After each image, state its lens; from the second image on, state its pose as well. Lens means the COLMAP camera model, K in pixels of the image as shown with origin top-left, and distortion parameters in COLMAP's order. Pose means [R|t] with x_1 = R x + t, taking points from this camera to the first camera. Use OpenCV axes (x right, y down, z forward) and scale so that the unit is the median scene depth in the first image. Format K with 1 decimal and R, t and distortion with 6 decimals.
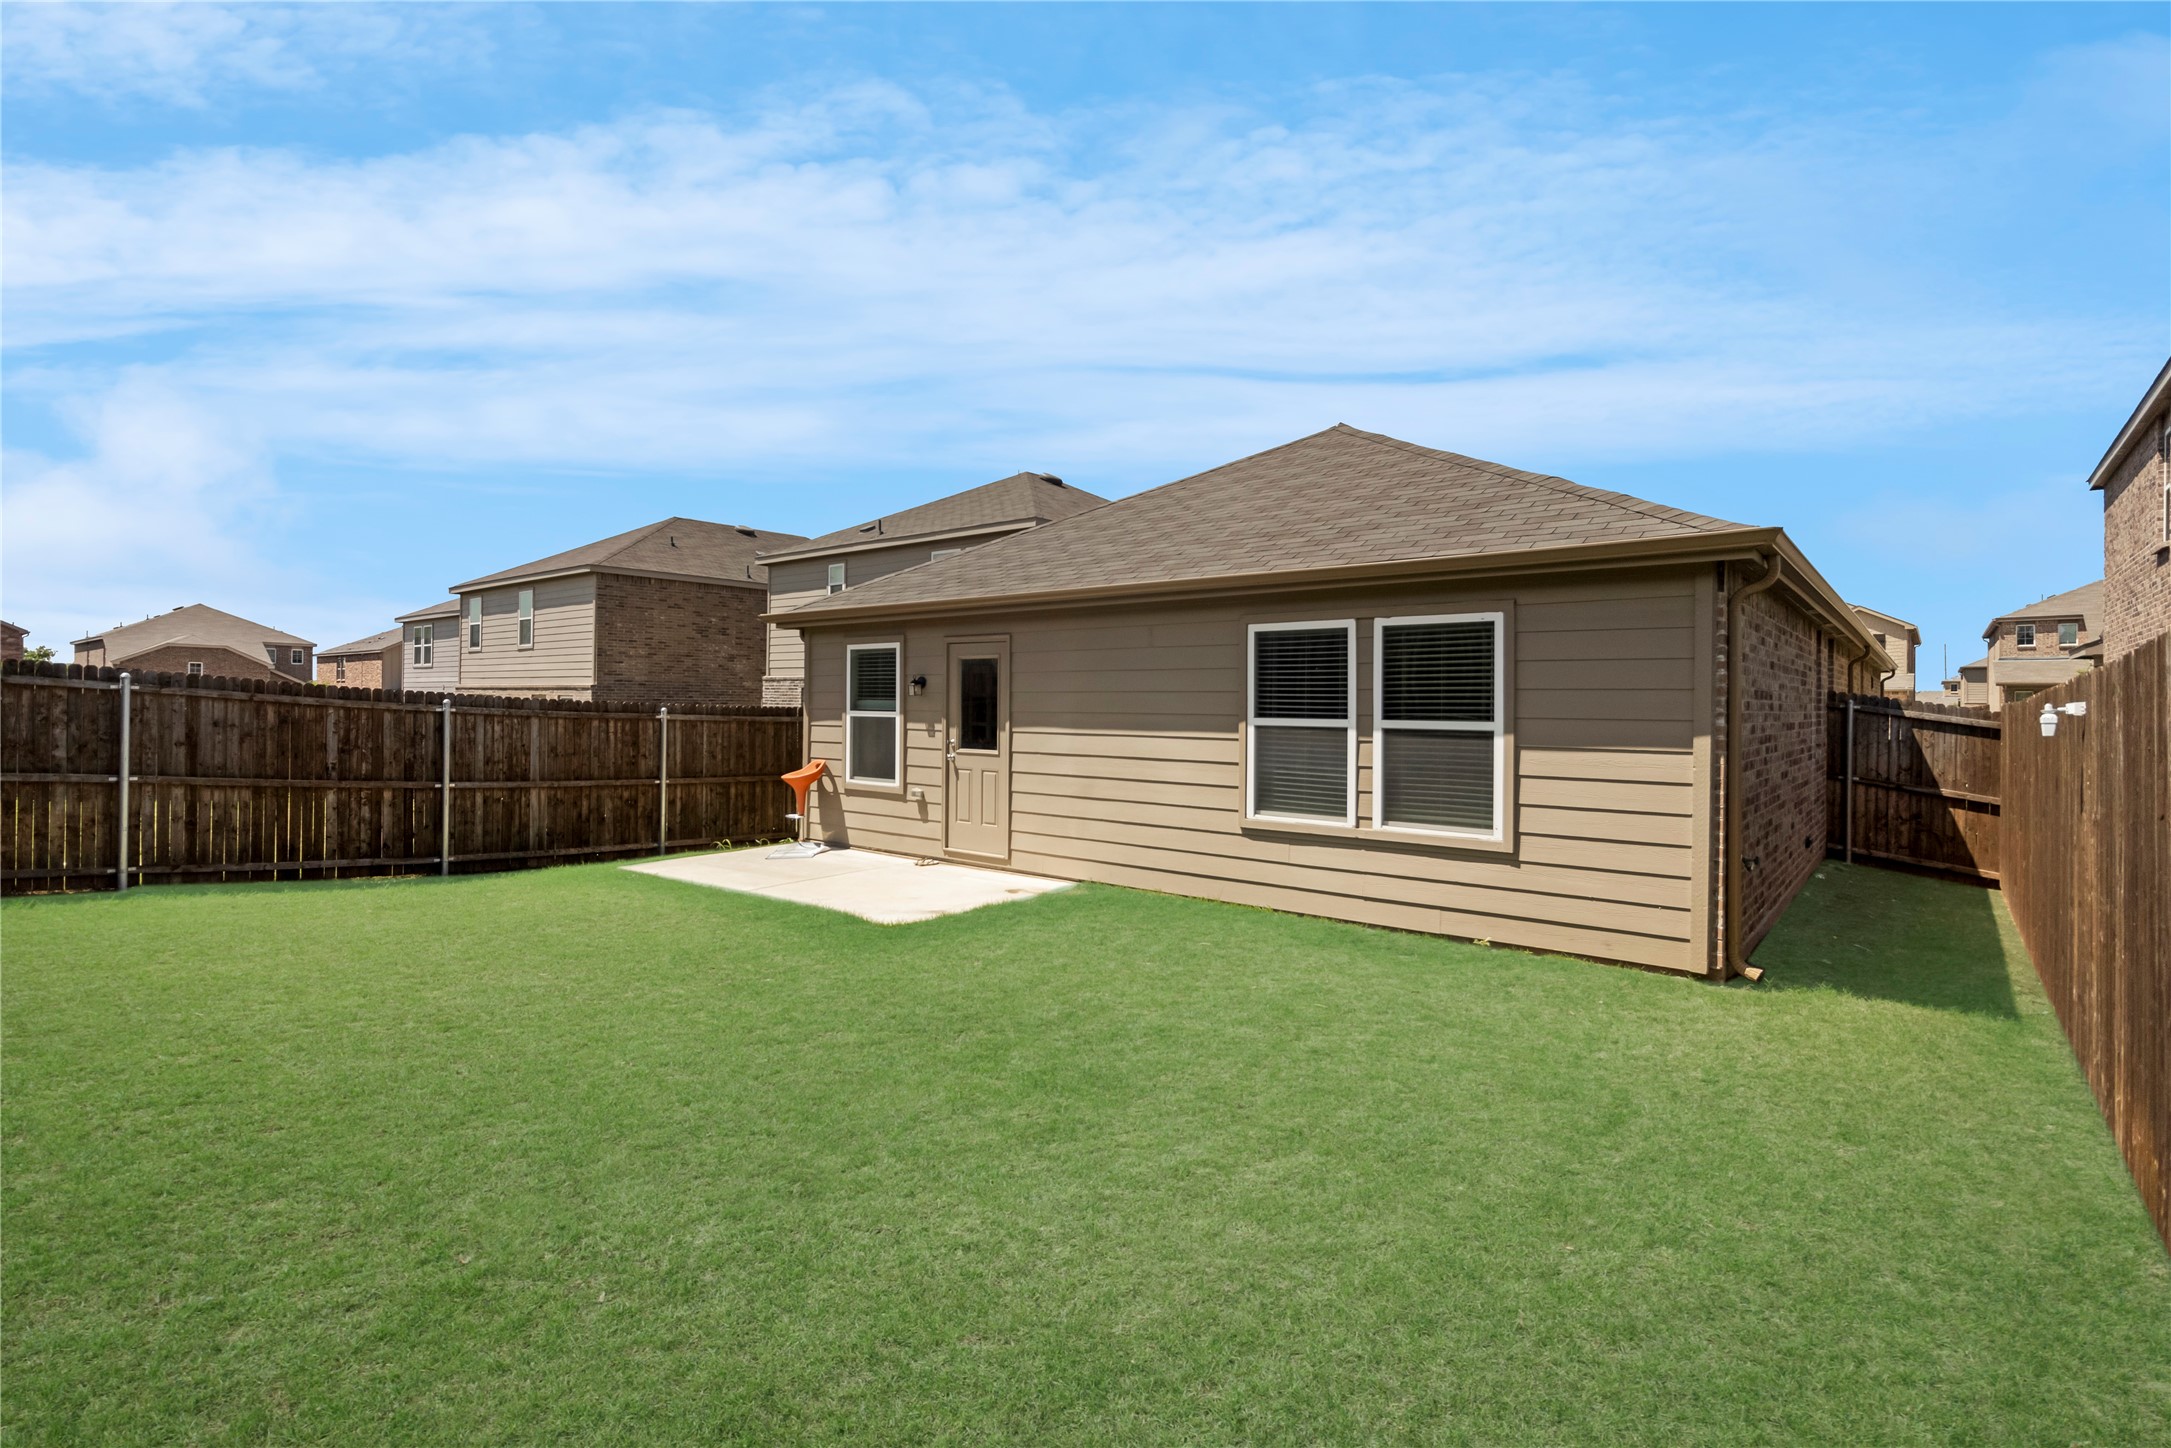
lens RADIAL K [[1019.3, 0, 1100.9], [0, 1019.3, 706.3], [0, 0, 1]] dist [0.004051, 0.000023]
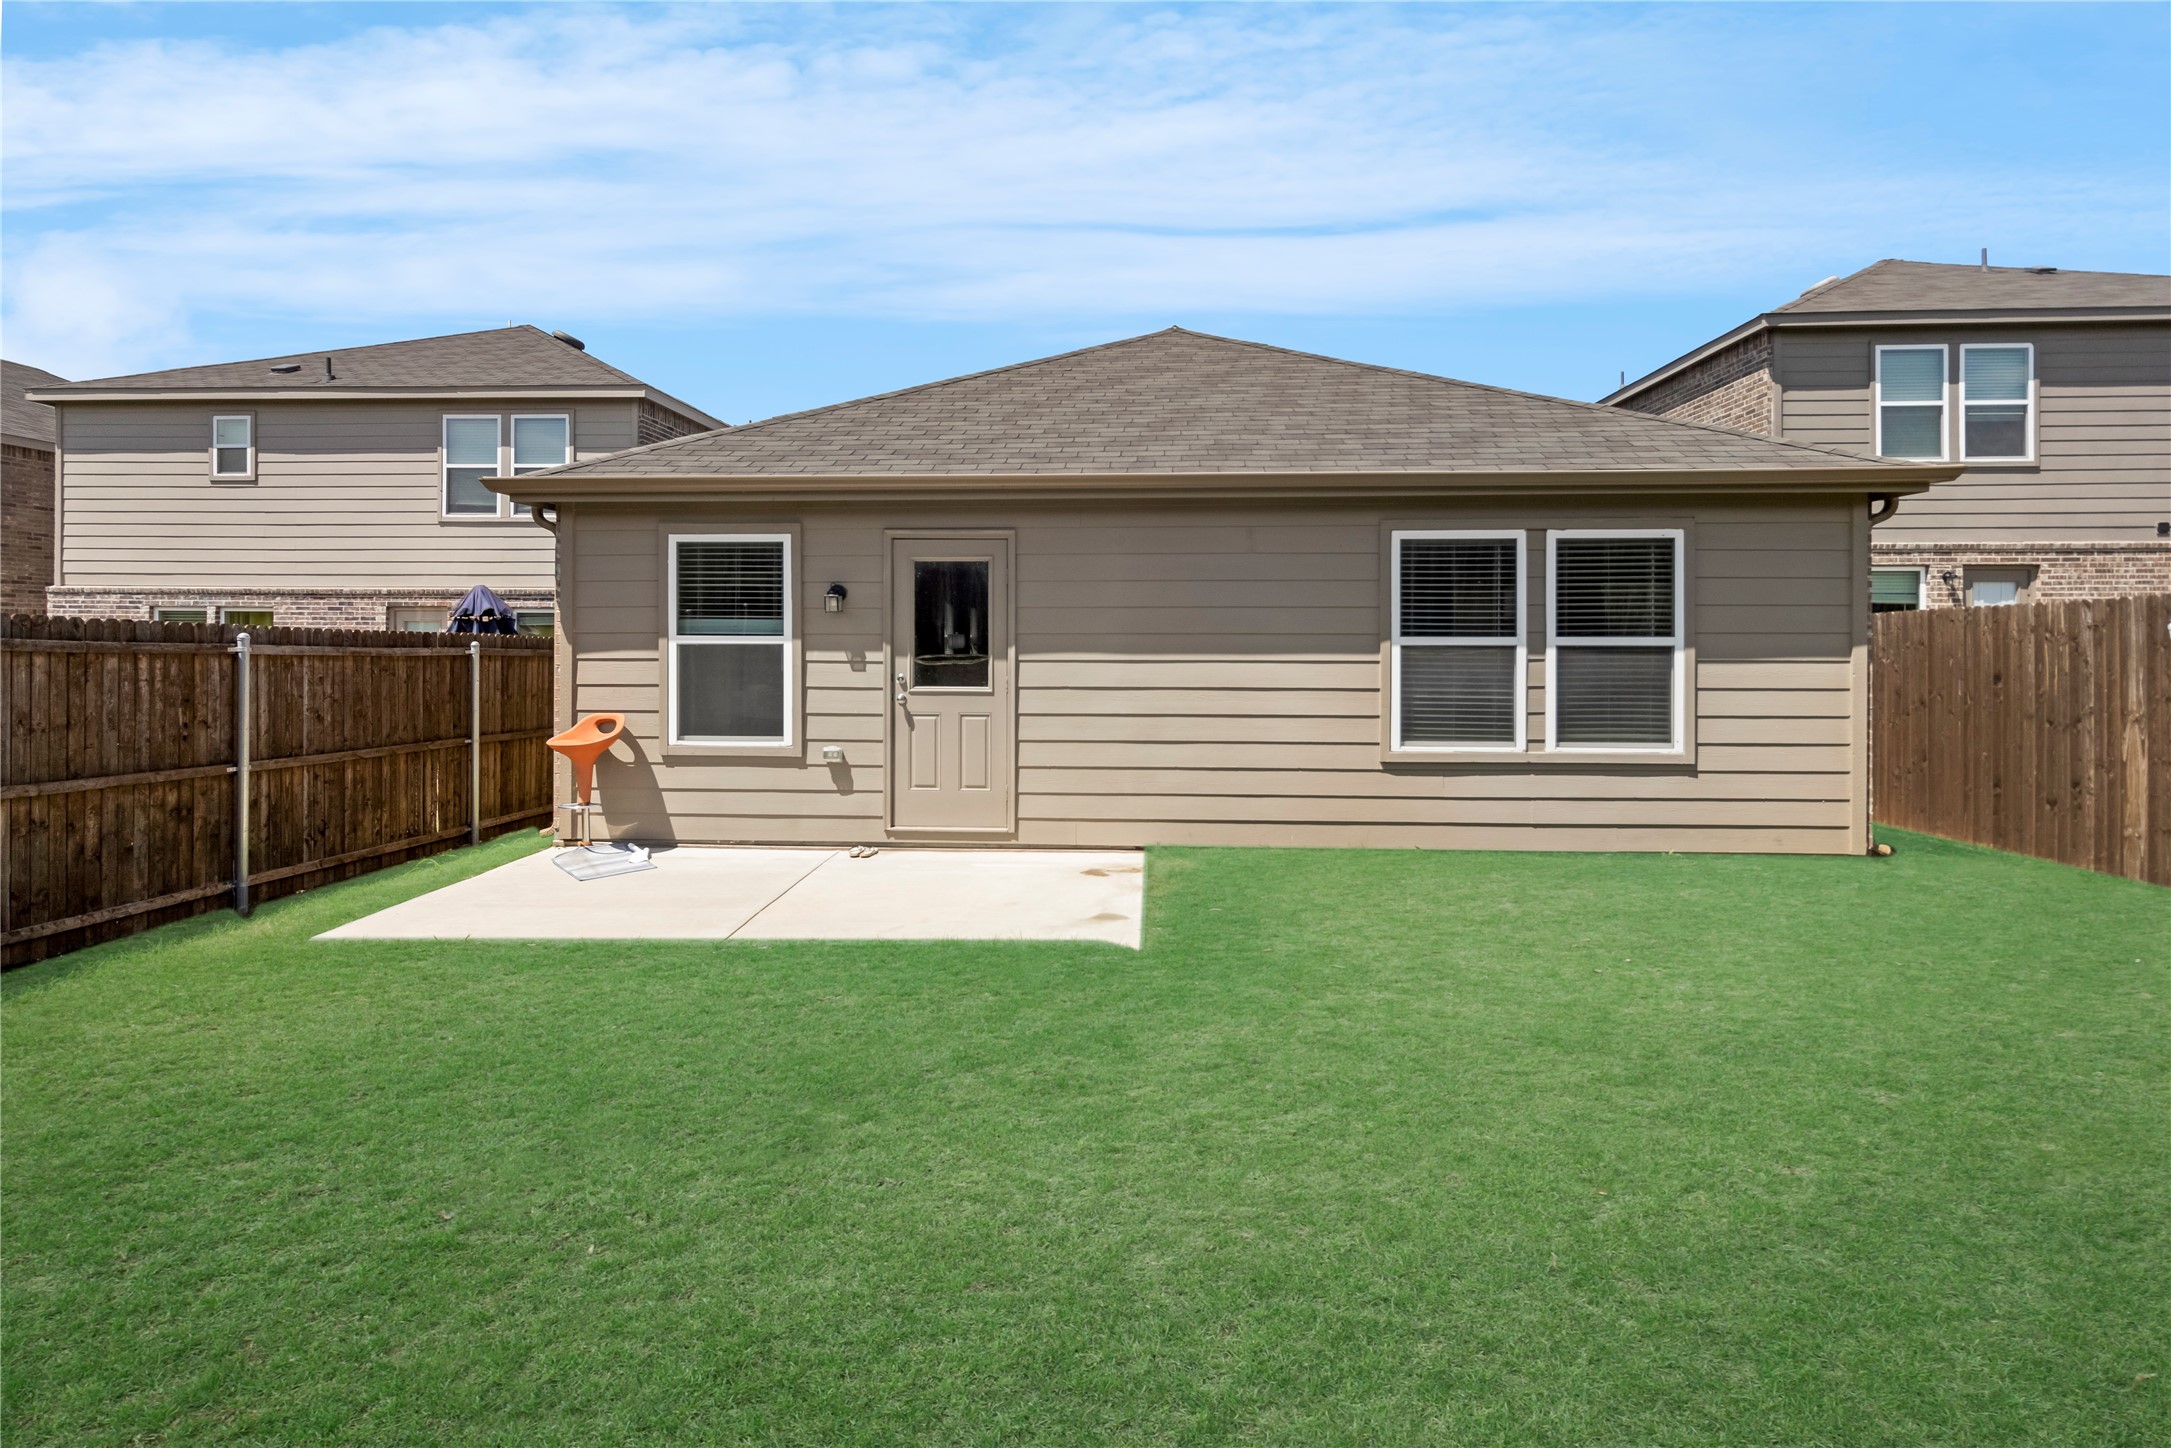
lens RADIAL K [[1019.3, 0, 1089.2], [0, 1019.3, 644.3], [0, 0, 1]] dist [0.004051, 0.000023]
pose [[0.808041, -0.011435, 0.589016, -0.460059], [0.006465, 0.999924, 0.010542, 0.005412], [-0.589091, -0.004710, 0.808053, 0.348391]]
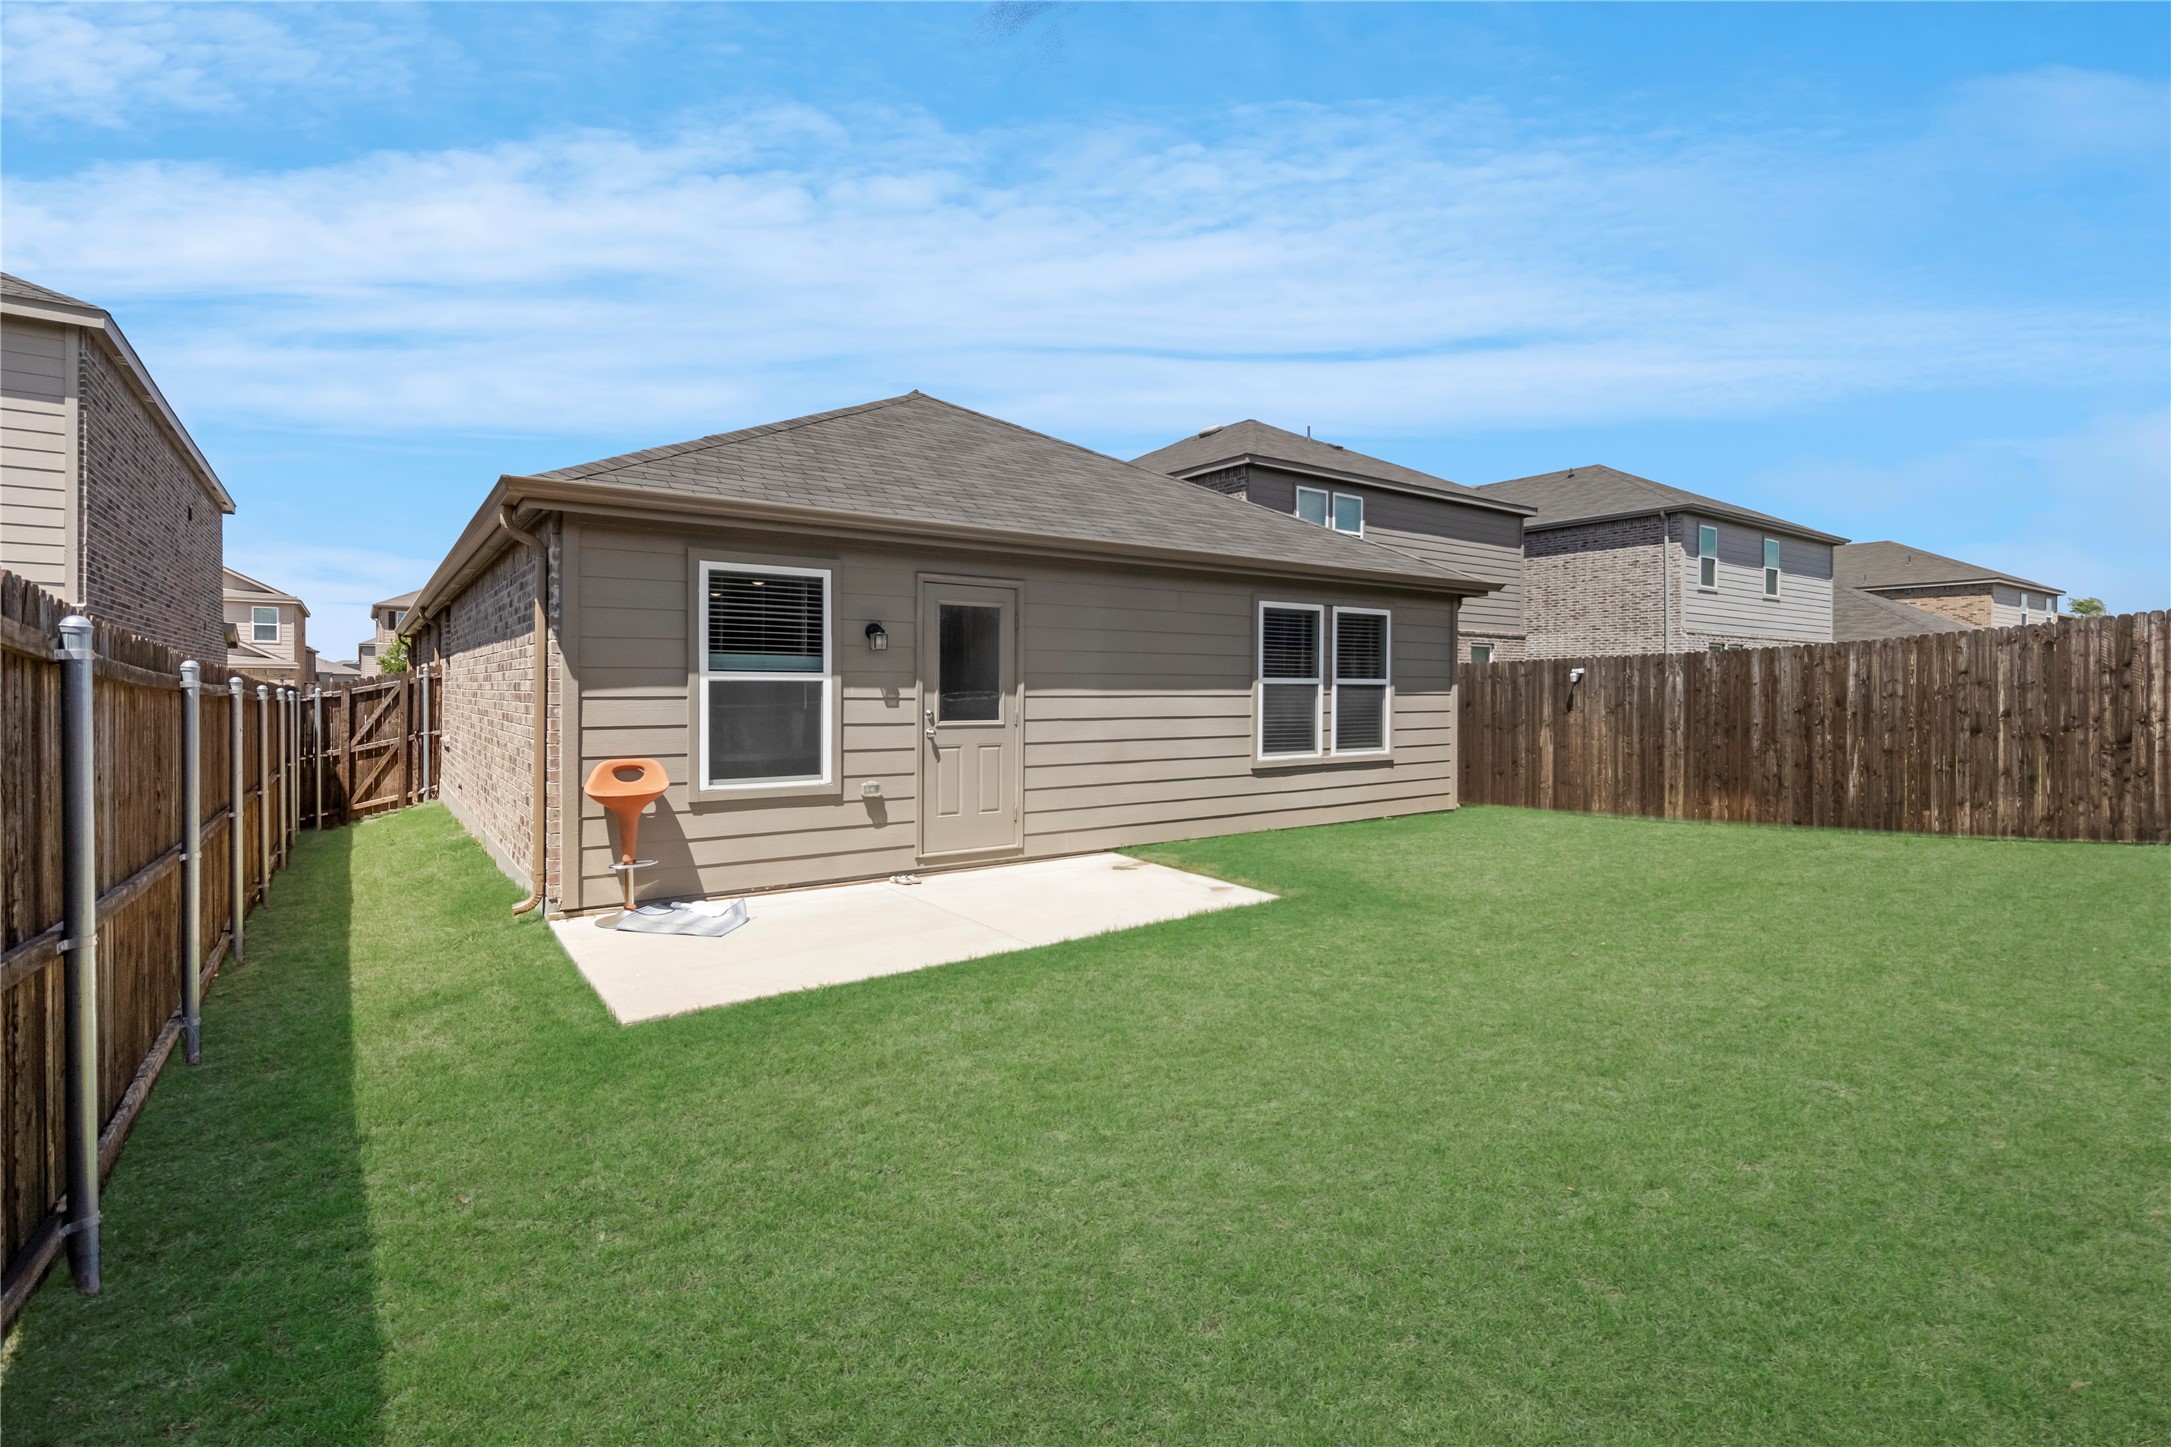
lens RADIAL K [[1019.3, 0, 1093.4], [0, 1019.3, 708.3], [0, 0, 1]] dist [0.004051, 0.000023]
pose [[0.258061, -0.026672, 0.965760, -0.847097], [0.001366, 0.999628, 0.027242, 0.011383], [-0.966128, -0.005711, 0.258001, 0.689362]]
